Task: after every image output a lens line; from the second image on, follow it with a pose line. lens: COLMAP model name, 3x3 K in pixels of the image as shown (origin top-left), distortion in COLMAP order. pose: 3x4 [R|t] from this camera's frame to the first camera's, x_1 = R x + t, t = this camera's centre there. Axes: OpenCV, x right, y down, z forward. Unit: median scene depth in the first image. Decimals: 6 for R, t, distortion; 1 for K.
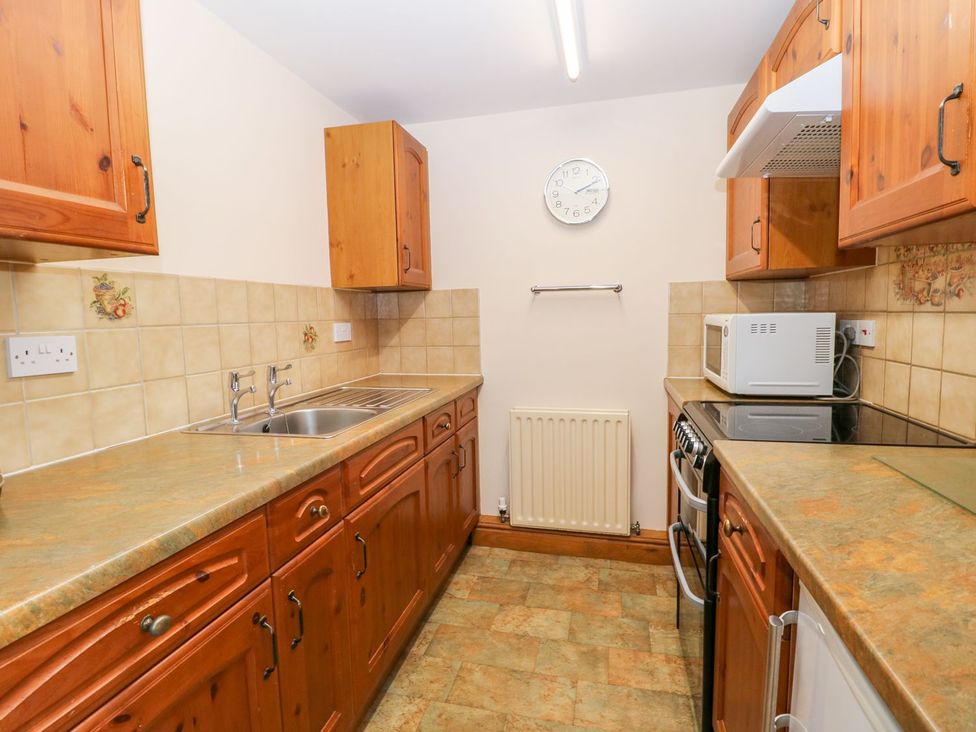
lens RADIAL K [[521.1, 0, 487.3], [0, 521.1, 364.7], [0, 0, 1]] dist [-0.006646, -0.000758]
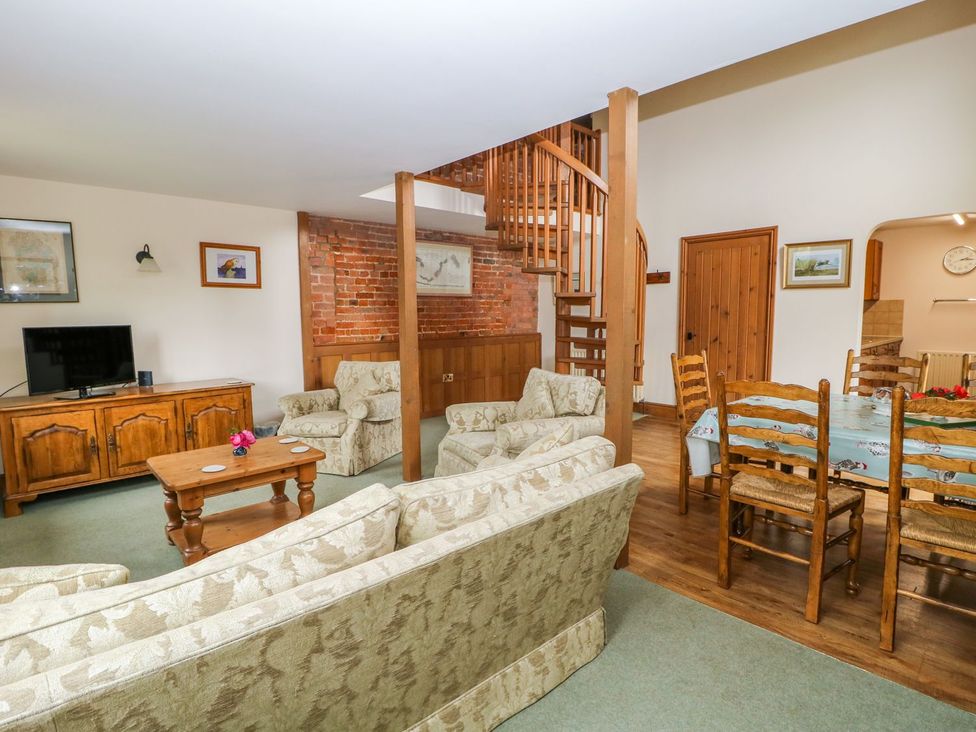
lens RADIAL K [[521.1, 0, 486.7], [0, 521.1, 363.4], [0, 0, 1]] dist [-0.006646, -0.000758]
pose [[0.821446, 0.067735, -0.566250, -0.220107], [-0.053816, 0.997697, 0.041277, 0.146402], [0.567742, -0.003433, 0.823199, -2.009780]]
